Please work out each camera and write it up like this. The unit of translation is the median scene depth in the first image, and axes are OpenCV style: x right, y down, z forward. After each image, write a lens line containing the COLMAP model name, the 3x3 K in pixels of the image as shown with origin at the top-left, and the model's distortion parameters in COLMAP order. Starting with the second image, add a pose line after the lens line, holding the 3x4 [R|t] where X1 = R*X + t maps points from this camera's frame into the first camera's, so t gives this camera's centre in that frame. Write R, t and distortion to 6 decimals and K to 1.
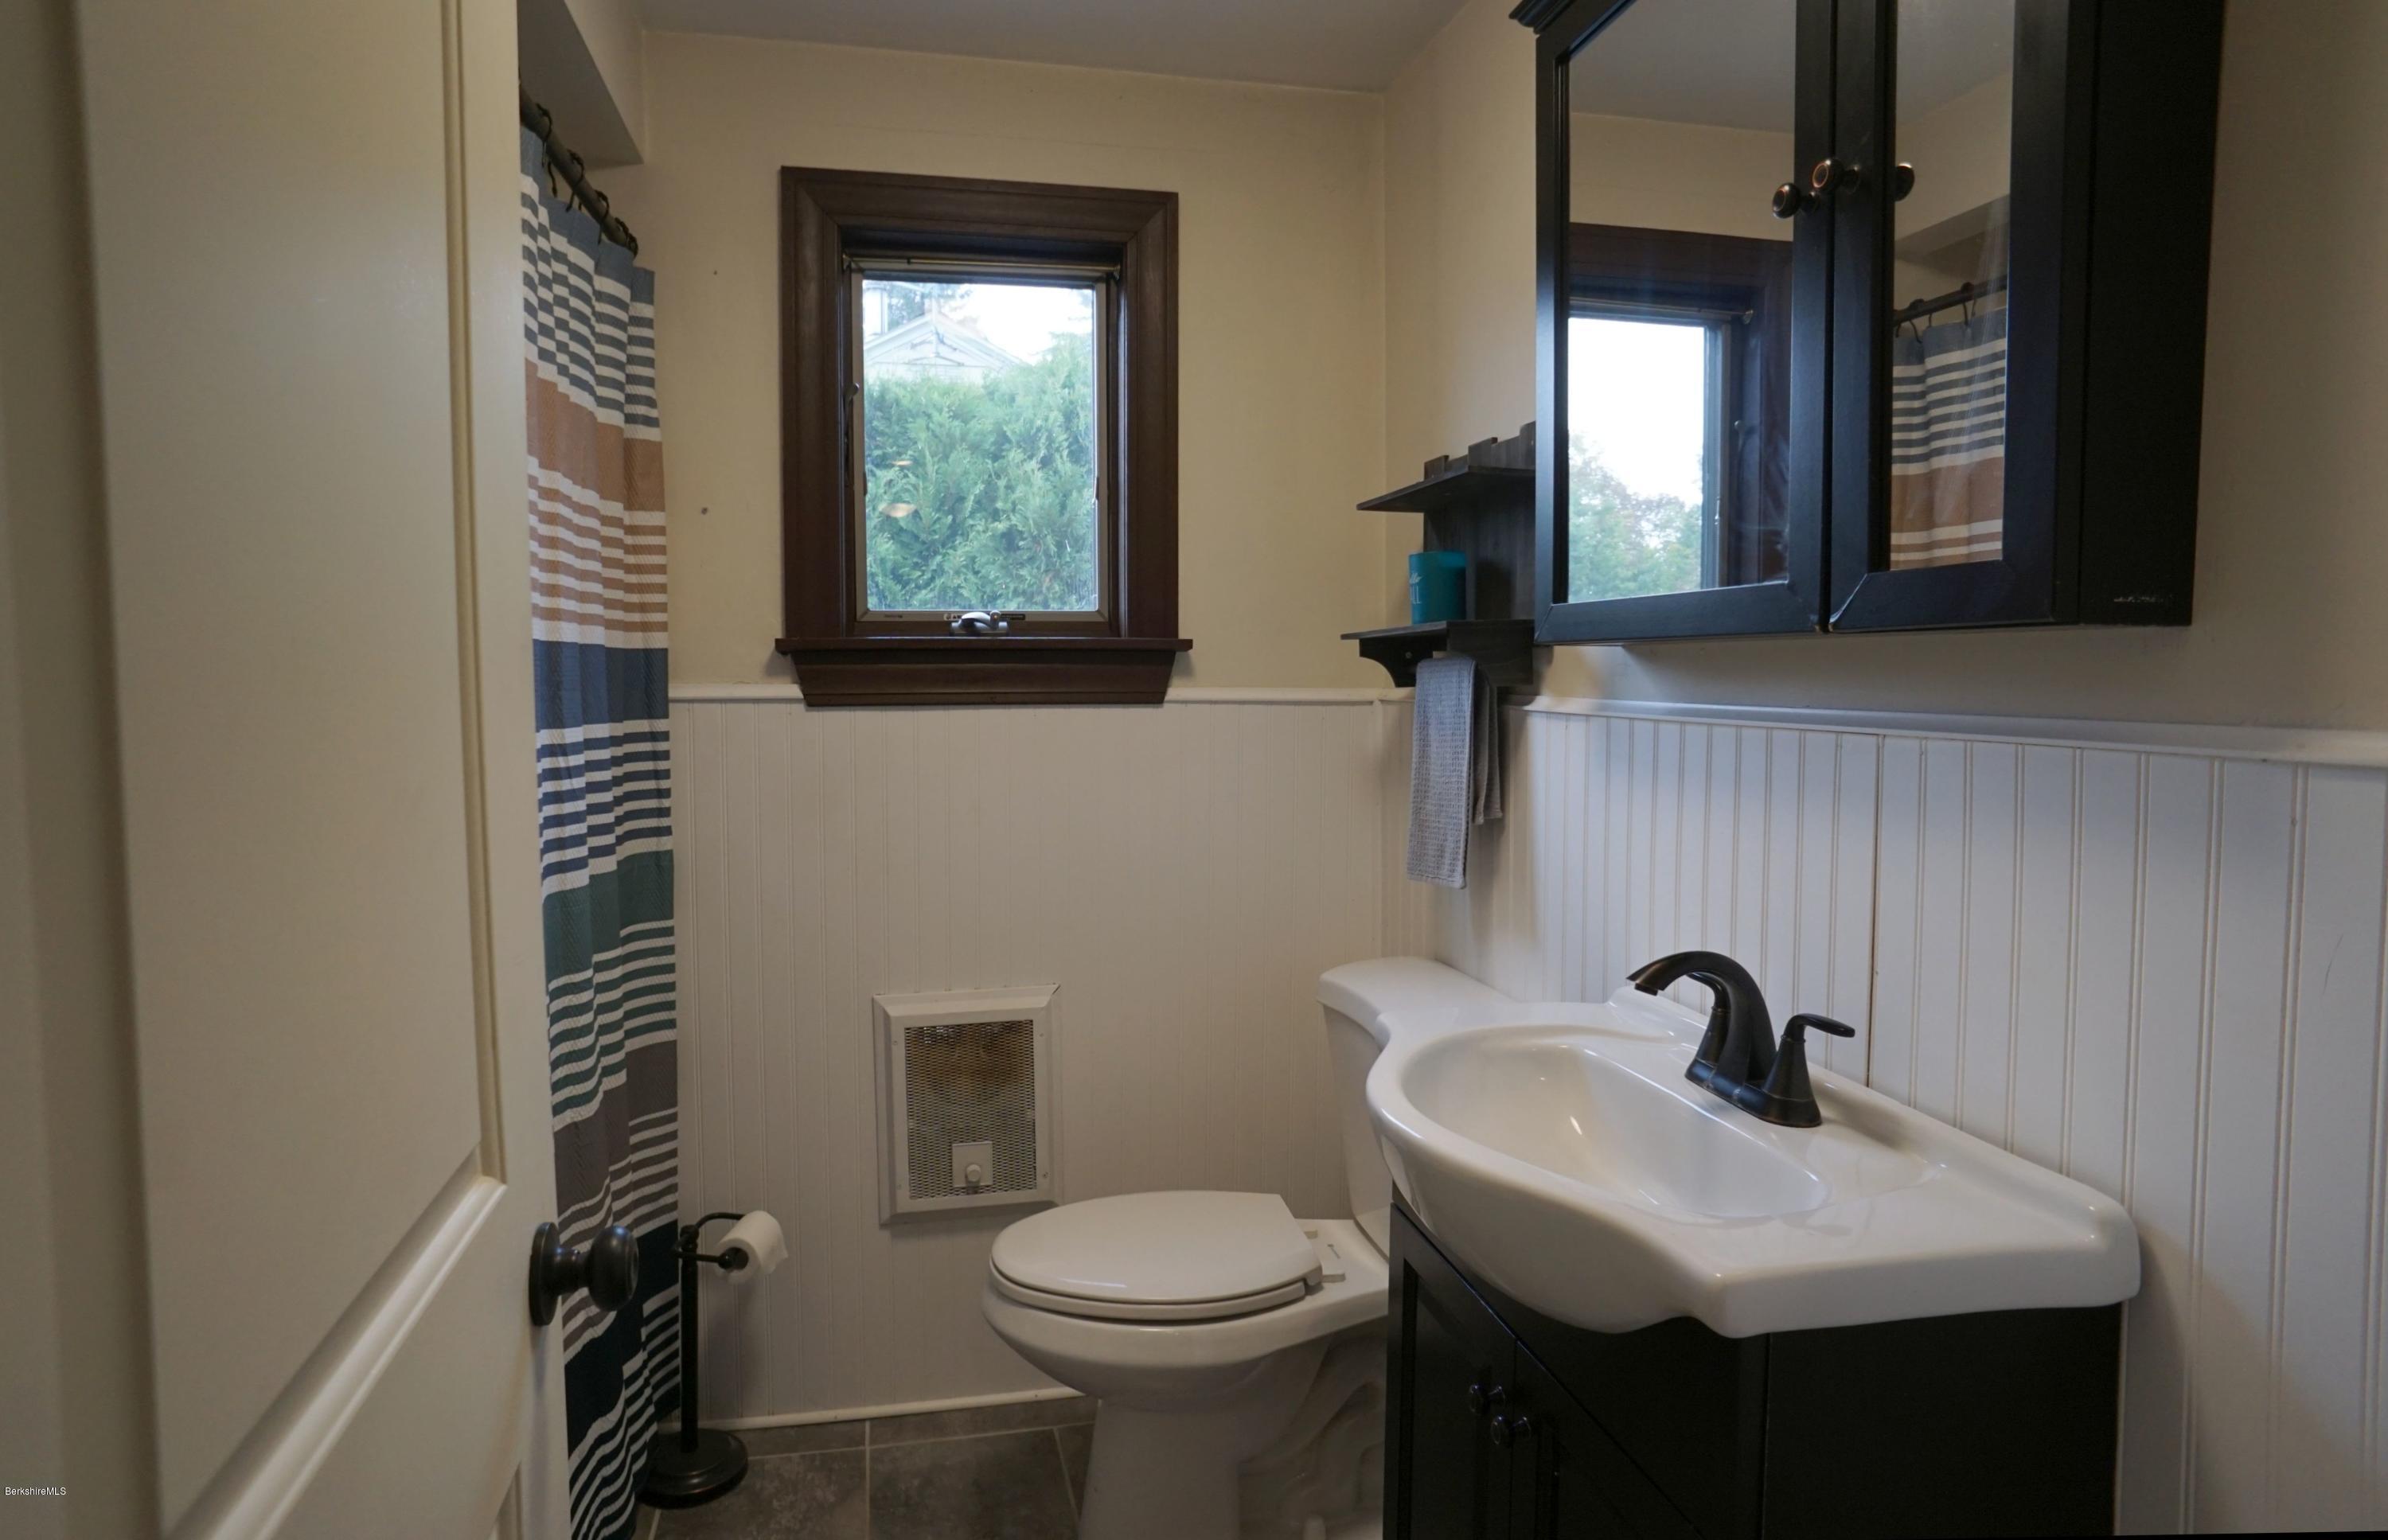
lens RADIAL K [[1323.3, 0, 1160.6], [0, 1323.3, 762.0], [0, 0, 1]] dist [-0.075019, 0.051801]
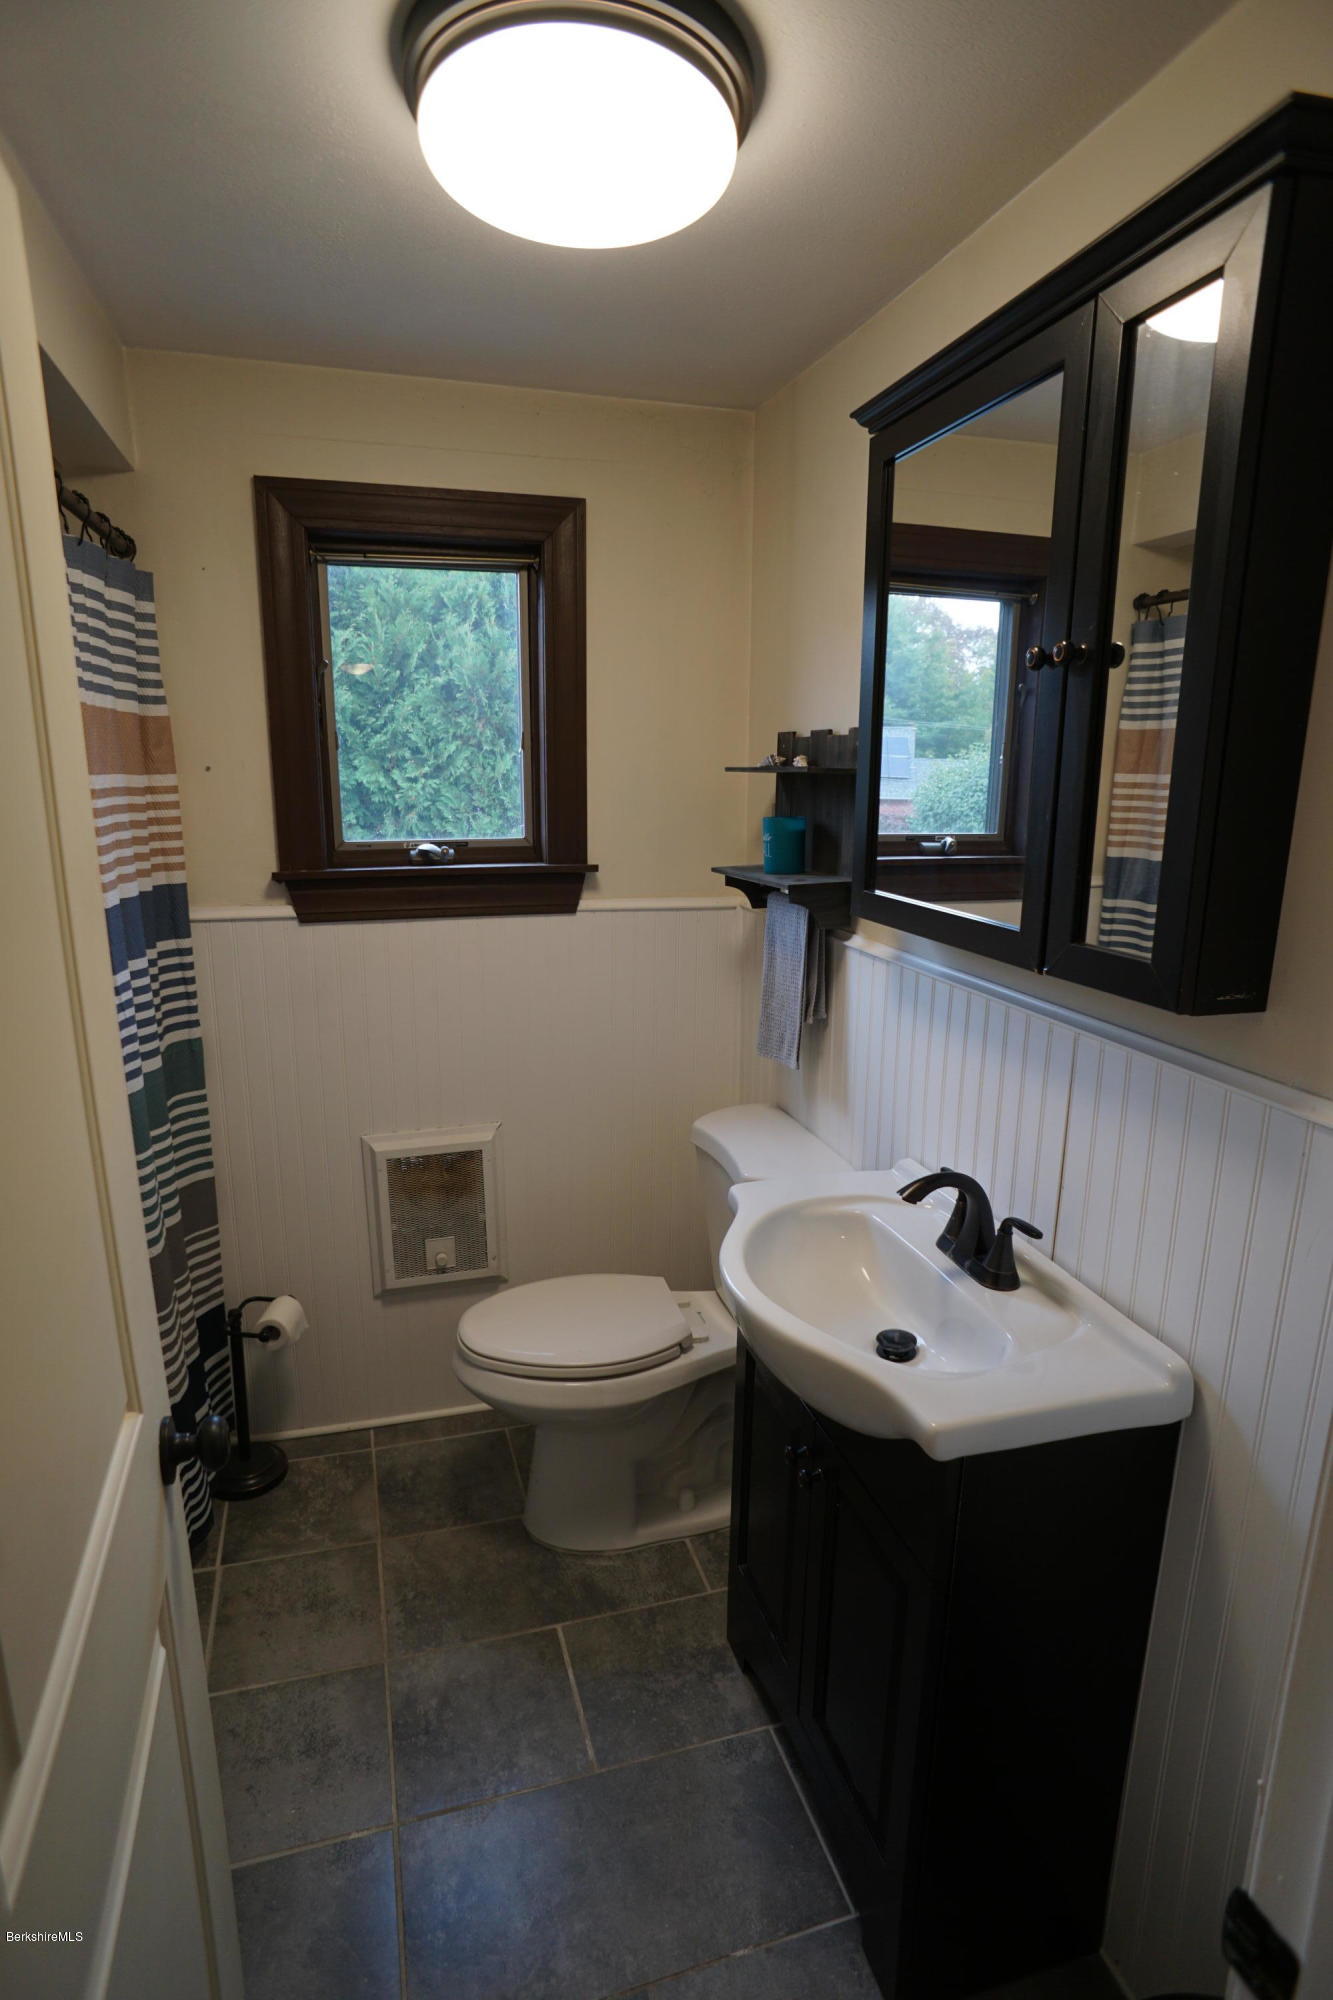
lens RADIAL K [[1051.5, 0, 665.9], [0, 1051.5, 1034.6], [0, 0, 1]] dist [-0.078744, 0.050811]
pose [[0.996299, -0.010551, 0.085310, 0.000447], [-0.005076, 0.983484, 0.180922, -0.127514], [-0.085810, -0.180685, 0.979791, -0.052275]]
